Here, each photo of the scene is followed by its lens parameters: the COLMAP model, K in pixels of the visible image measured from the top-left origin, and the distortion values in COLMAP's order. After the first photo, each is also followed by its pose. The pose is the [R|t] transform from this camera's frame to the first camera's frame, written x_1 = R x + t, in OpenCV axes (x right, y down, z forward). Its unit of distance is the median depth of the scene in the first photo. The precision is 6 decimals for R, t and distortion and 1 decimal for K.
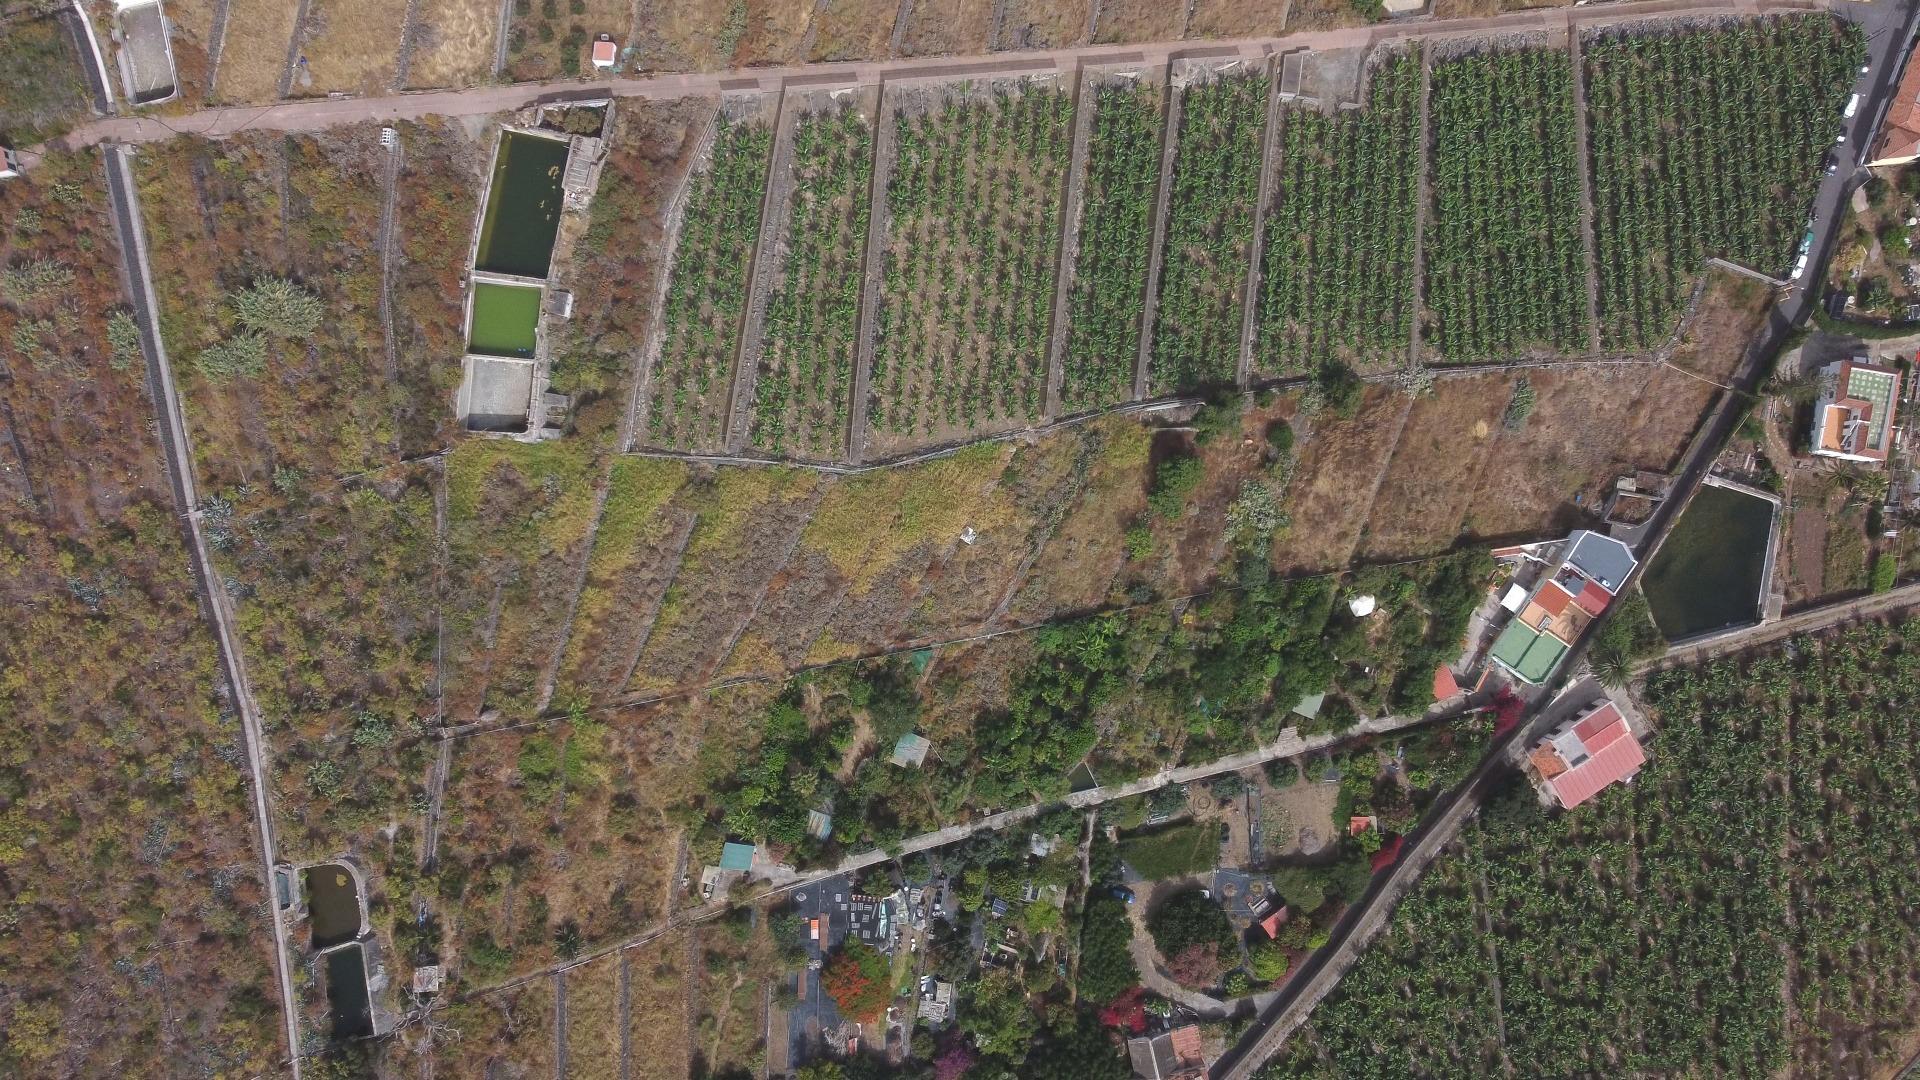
lens RADIAL K [[1520.1, 0, 951.6], [0, 1520.1, 532.7], [0, 0, 1]] dist [-0.003174, 0.000537]
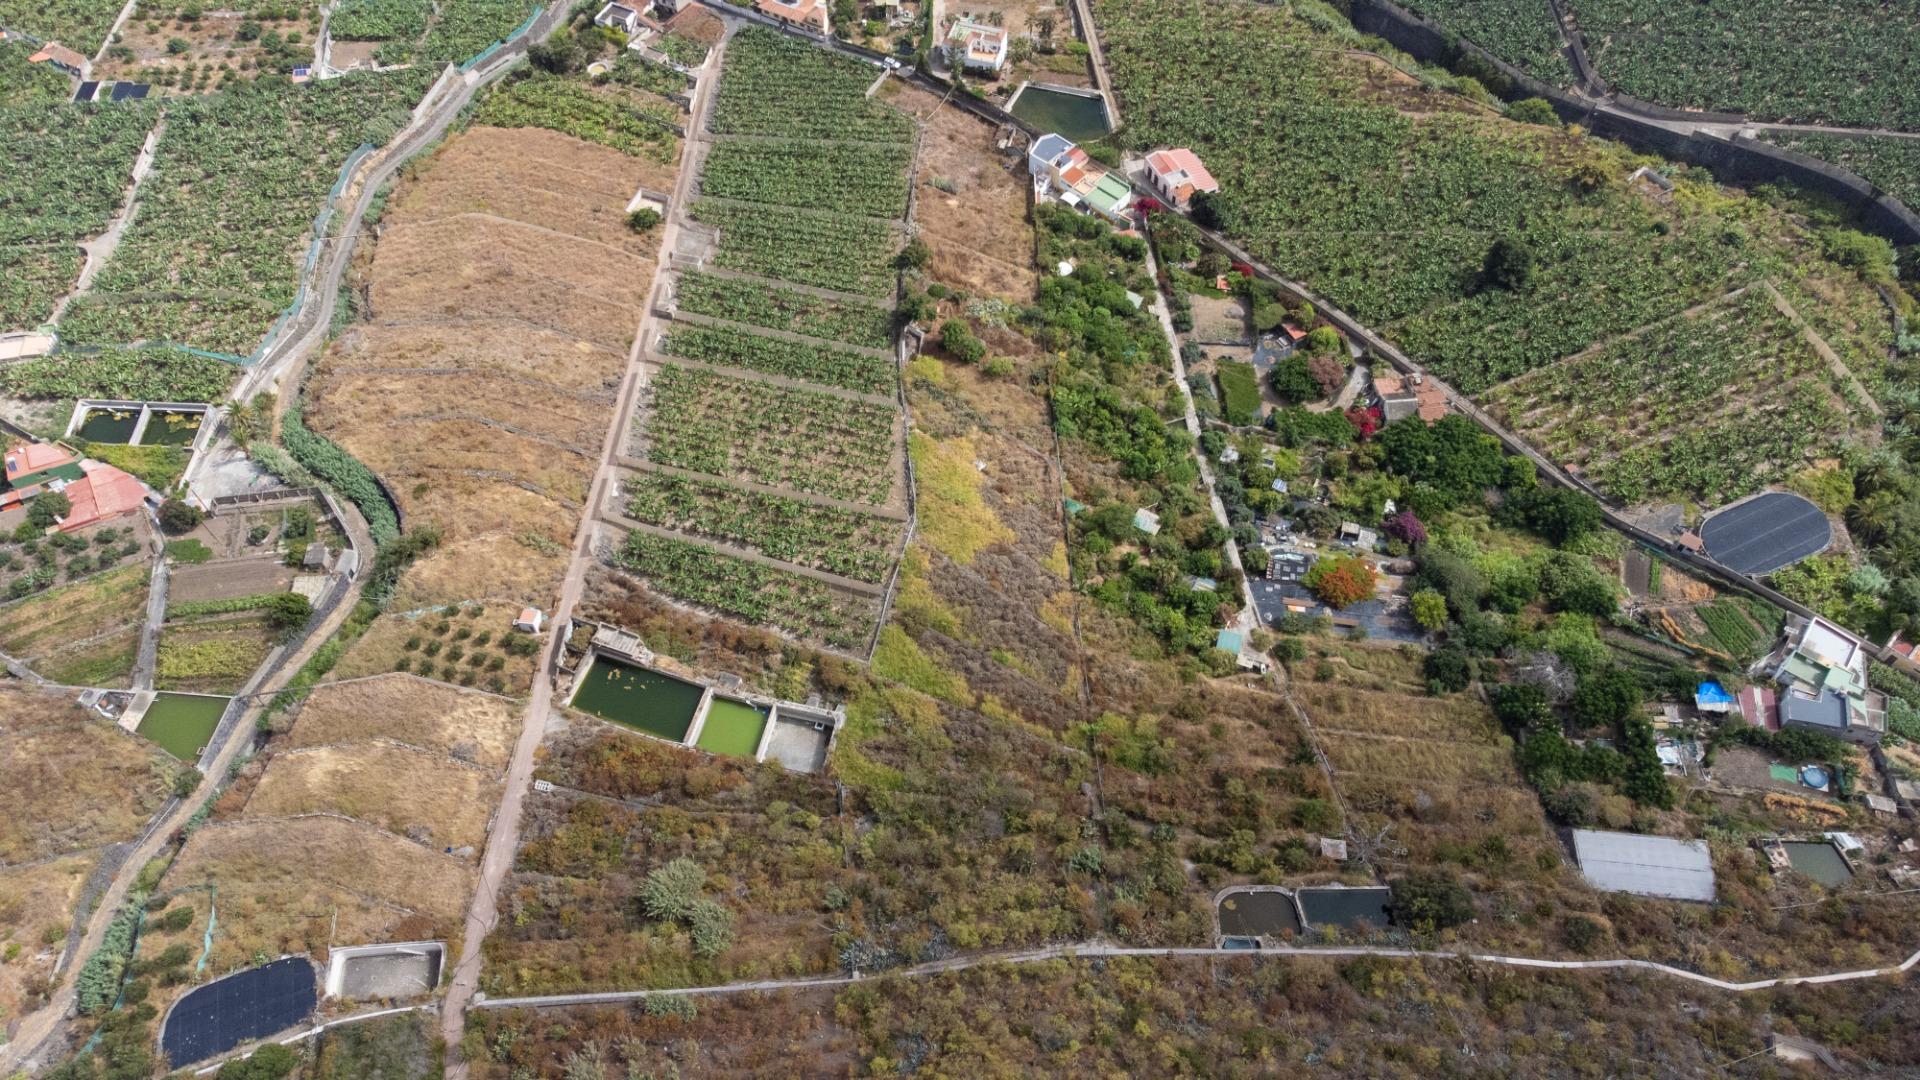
lens RADIAL K [[1435.6, 0, 954.0], [0, 1435.6, 533.4], [0, 0, 1]] dist [0.038515, 0.015253]
pose [[0.140230, -0.807450, 0.573027, -0.711545], [0.989922, 0.102800, -0.097397, 0.101600], [0.019737, 0.580910, 0.813729, 0.060332]]
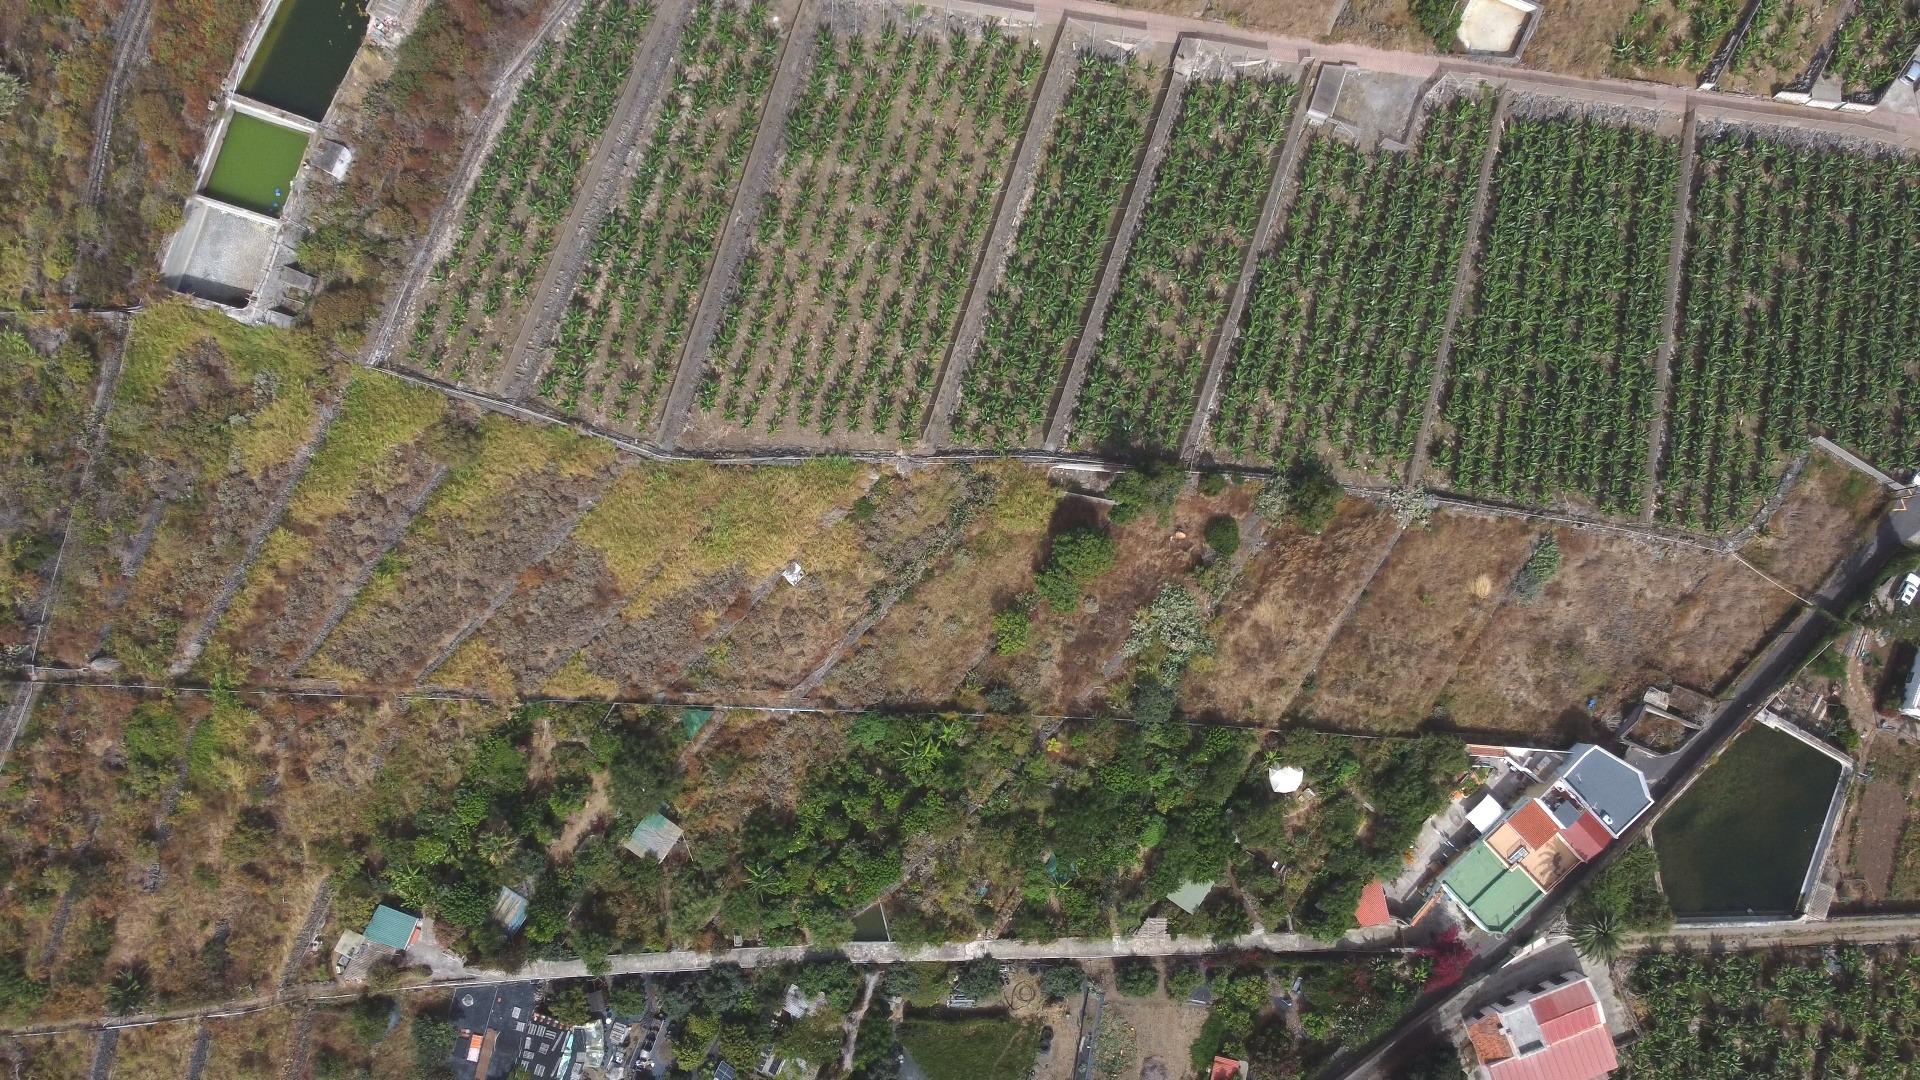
lens RADIAL K [[1520.1, 0, 951.6], [0, 1520.1, 532.7], [0, 0, 1]] dist [-0.003174, 0.000537]
pose [[0.976560, 0.214210, -0.021092, 0.098668], [-0.215243, 0.972377, -0.090294, 0.032976], [0.001168, 0.092717, 0.995692, 0.237308]]
